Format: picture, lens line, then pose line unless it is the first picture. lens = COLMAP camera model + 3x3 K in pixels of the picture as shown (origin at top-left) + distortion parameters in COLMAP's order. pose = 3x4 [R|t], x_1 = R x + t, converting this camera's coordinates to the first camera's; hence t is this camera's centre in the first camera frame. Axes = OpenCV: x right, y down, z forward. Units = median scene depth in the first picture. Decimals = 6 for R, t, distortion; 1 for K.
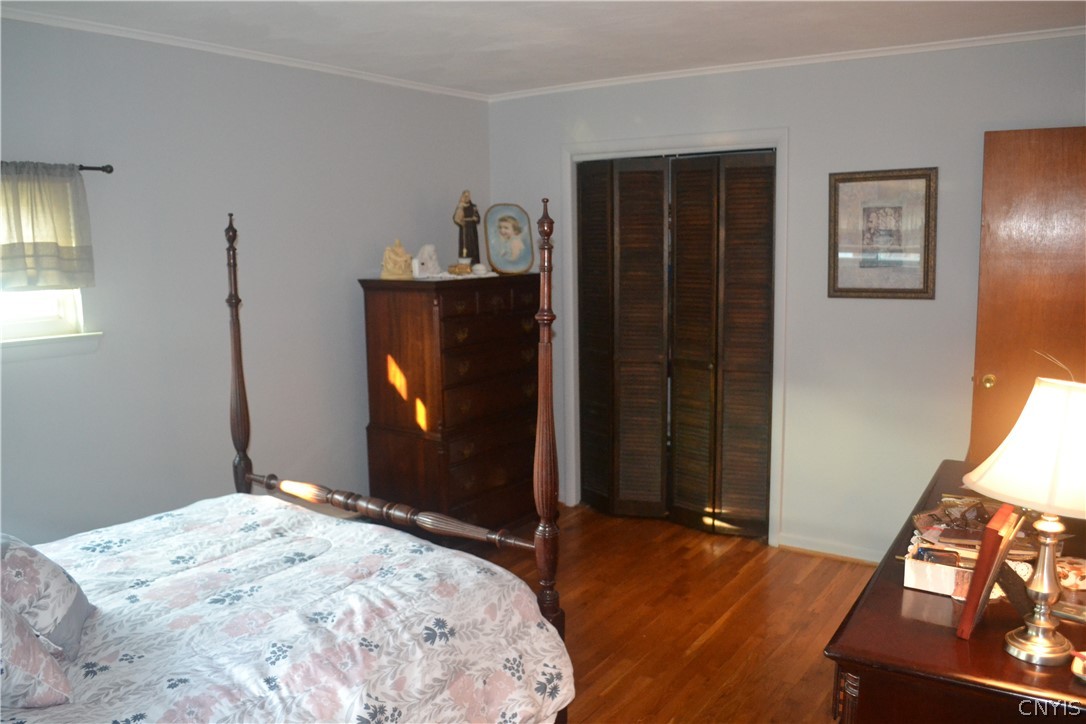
lens RADIAL K [[867.6, 0, 539.9], [0, 867.6, 361.6], [0, 0, 1]] dist [-0.083595, 0.017019]
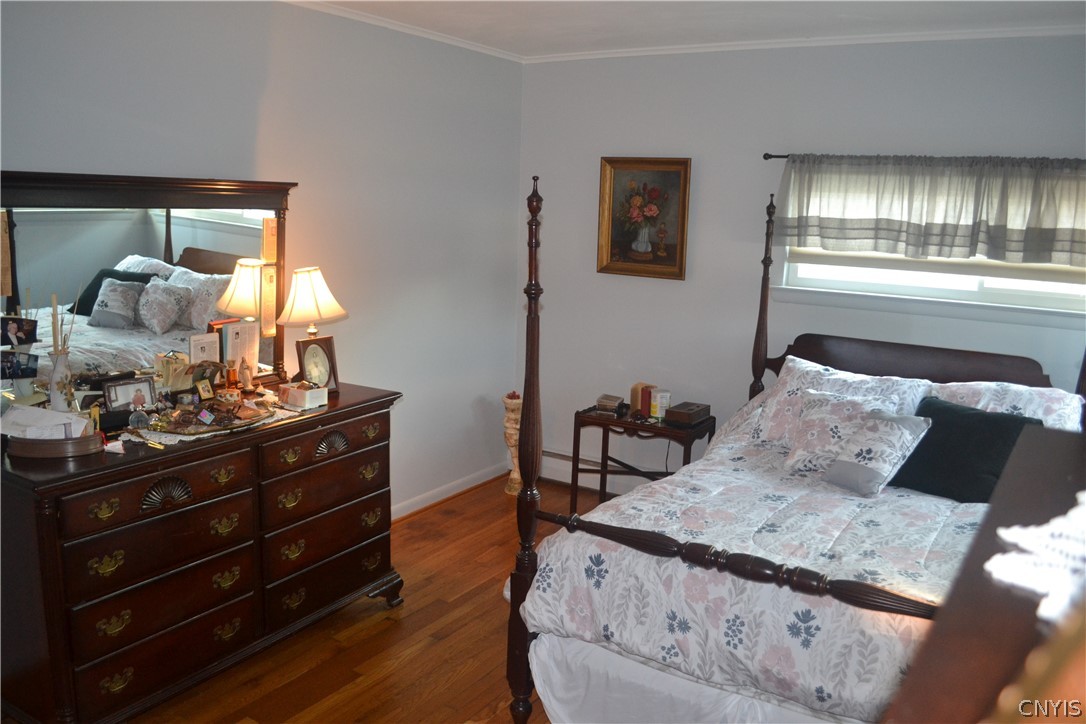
lens RADIAL K [[867.6, 0, 541.5], [0, 867.6, 361.1], [0, 0, 1]] dist [-0.083595, 0.017019]
pose [[-0.999074, -0.012459, -0.041182, 0.037408], [-0.024935, 0.947695, 0.318202, -0.289970], [0.035064, 0.318935, -0.947128, 1.944398]]
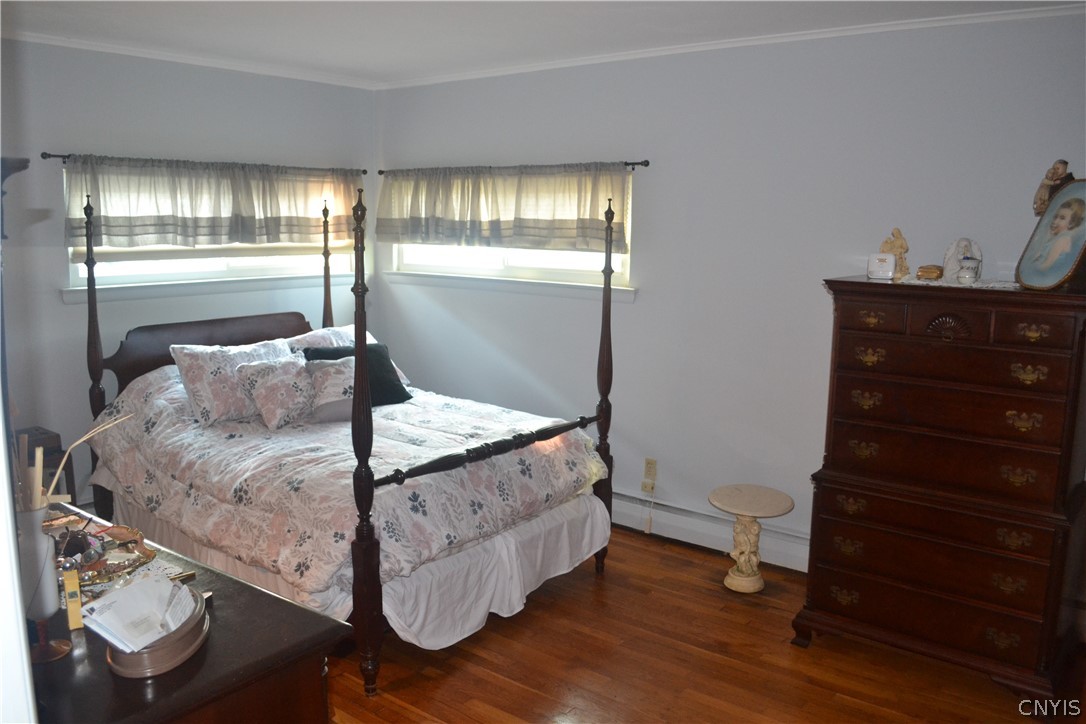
lens RADIAL K [[867.6, 0, 541.3], [0, 867.6, 364.7], [0, 0, 1]] dist [-0.083595, 0.017019]
pose [[-0.059639, 0.176720, -0.982453, 1.121919], [-0.155750, 0.970503, 0.184025, -0.197652], [0.985994, 0.163992, -0.030356, 1.251985]]
